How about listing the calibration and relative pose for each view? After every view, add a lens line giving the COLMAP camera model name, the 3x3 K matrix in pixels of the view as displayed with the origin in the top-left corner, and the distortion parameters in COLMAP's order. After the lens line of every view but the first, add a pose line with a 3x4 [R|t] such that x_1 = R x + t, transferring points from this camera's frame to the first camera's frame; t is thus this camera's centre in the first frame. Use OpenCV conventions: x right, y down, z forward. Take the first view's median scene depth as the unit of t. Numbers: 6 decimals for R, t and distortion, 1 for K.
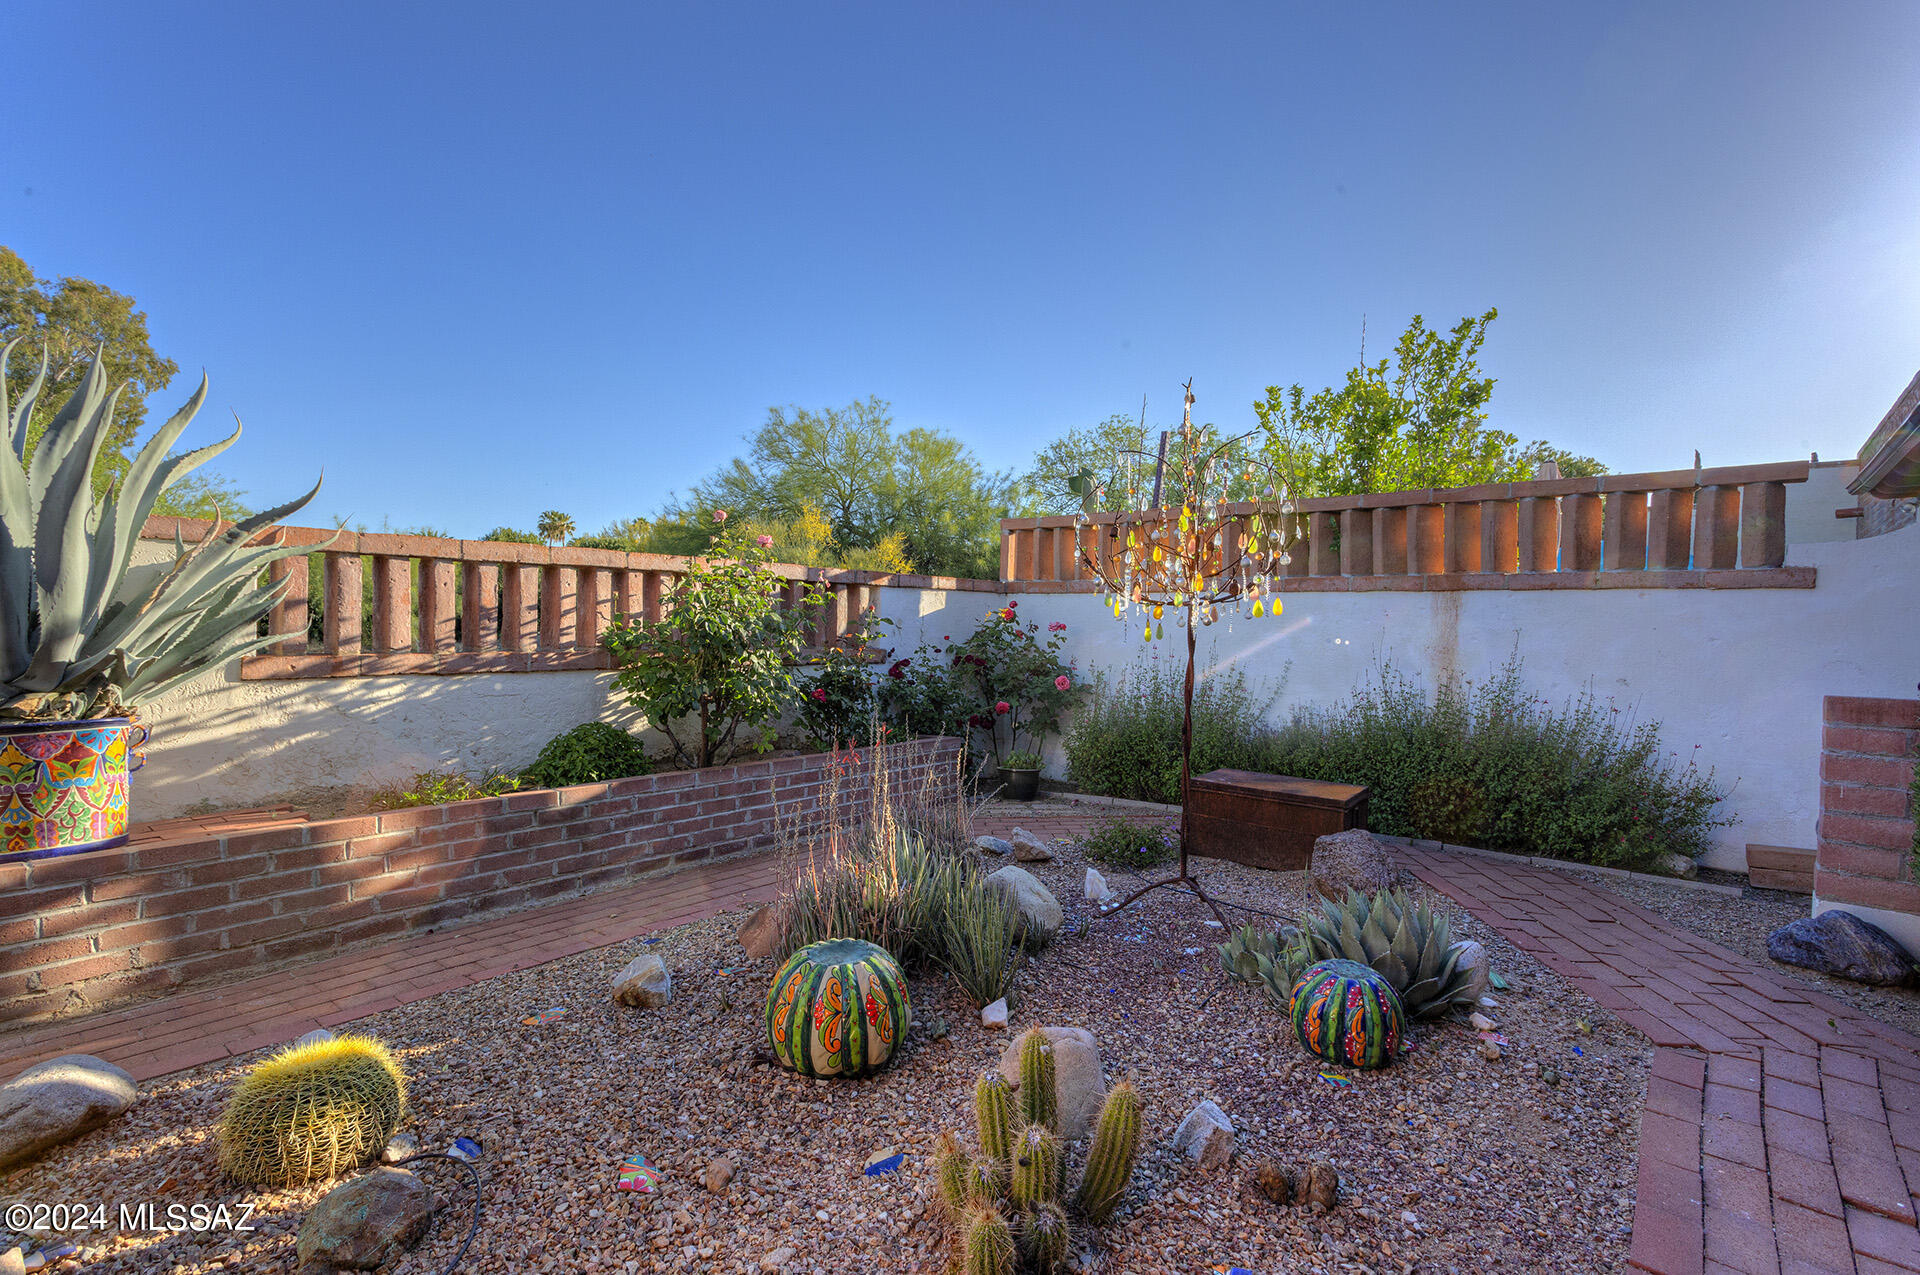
lens RADIAL K [[895.1, 0, 950.1], [0, 895.1, 629.4], [0, 0, 1]] dist [-0.001625, 0.000336]
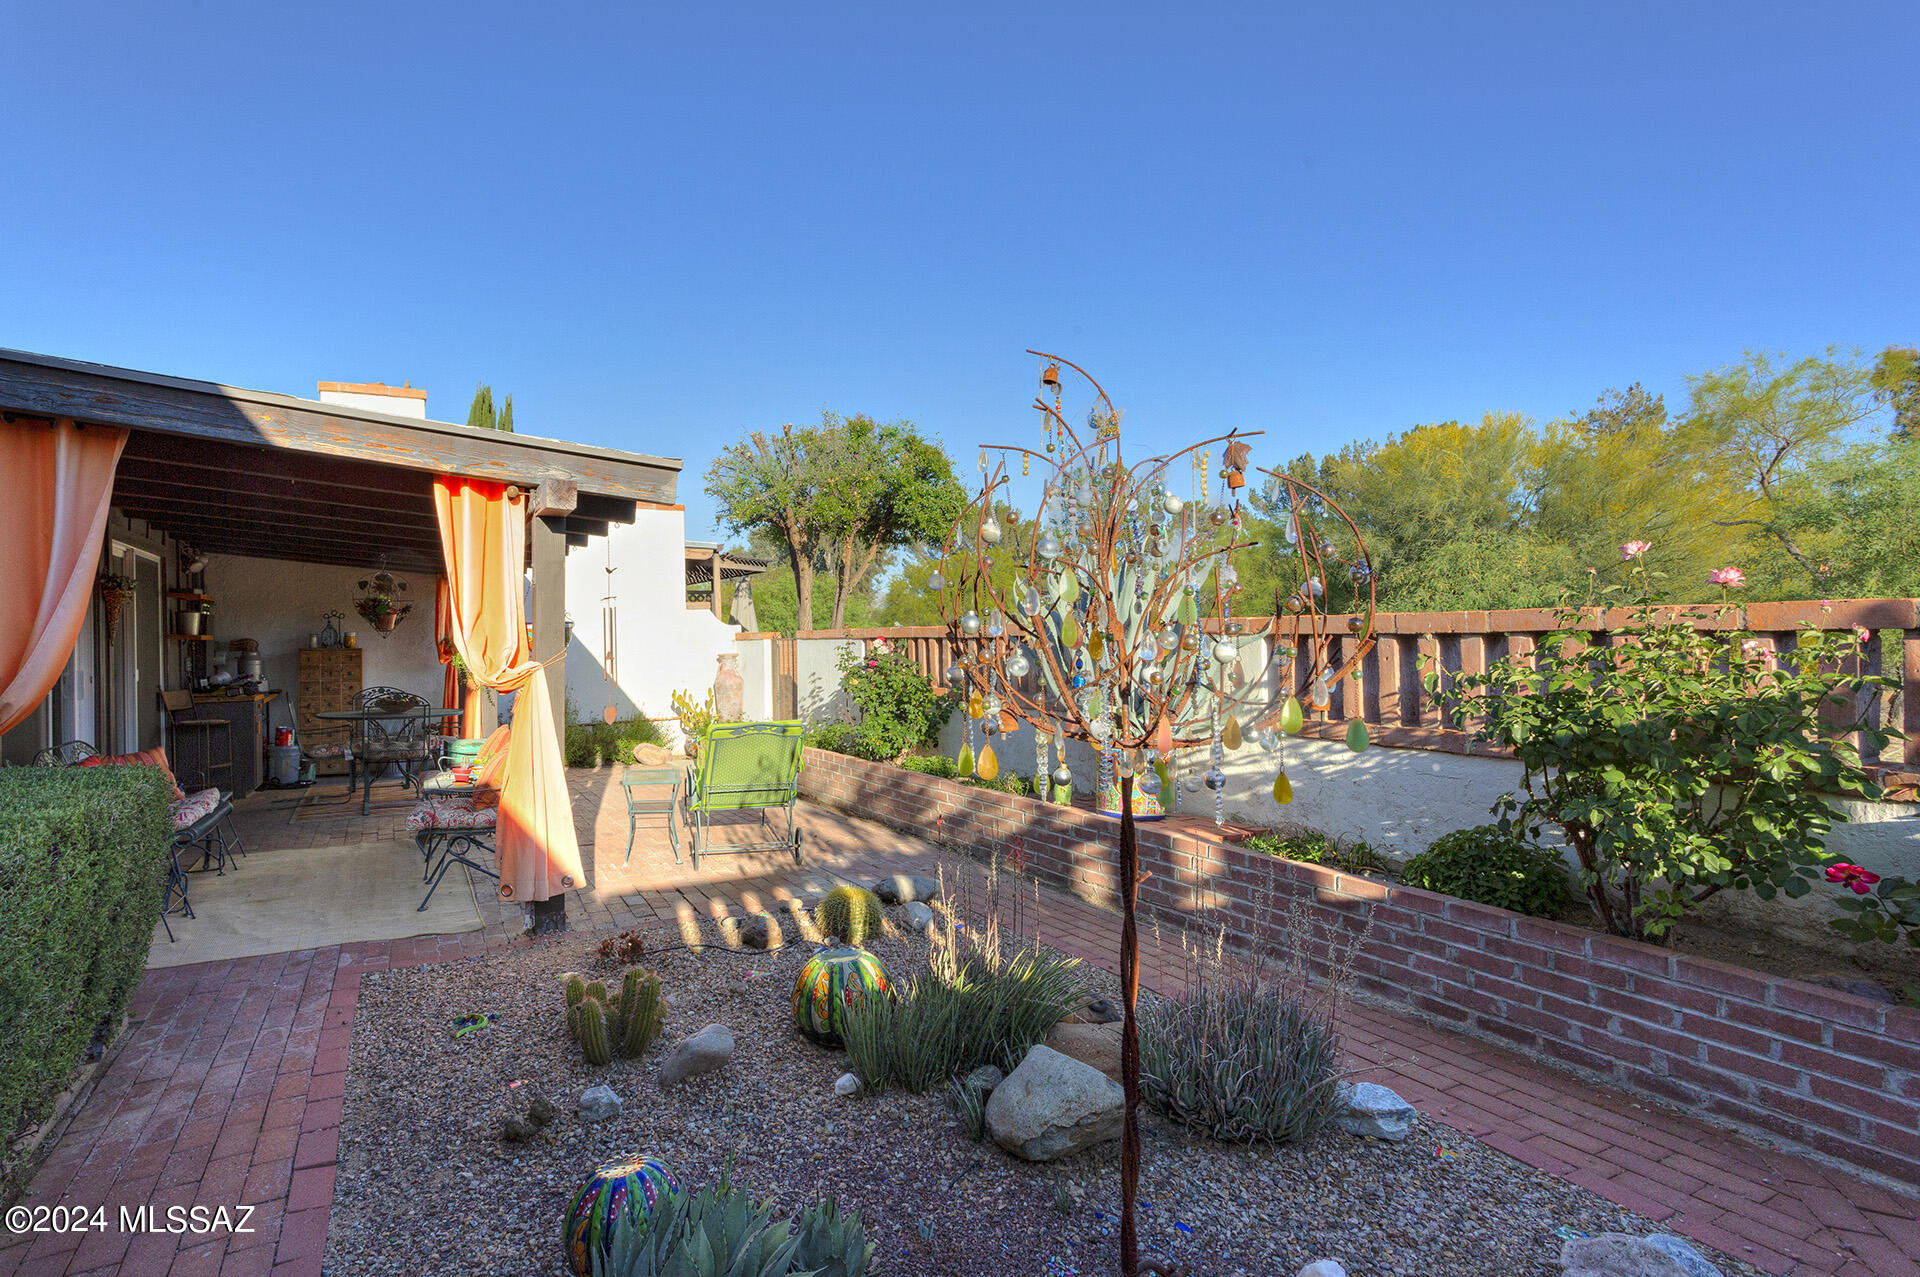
lens RADIAL K [[895.1, 0, 959.8], [0, 895.1, 645.5], [0, 0, 1]] dist [-0.001625, 0.000336]
pose [[-0.281748, -0.005882, -0.959470, 0.568440], [0.002122, 0.999975, -0.006754, -0.061320], [0.959486, -0.003939, -0.281728, 0.818679]]
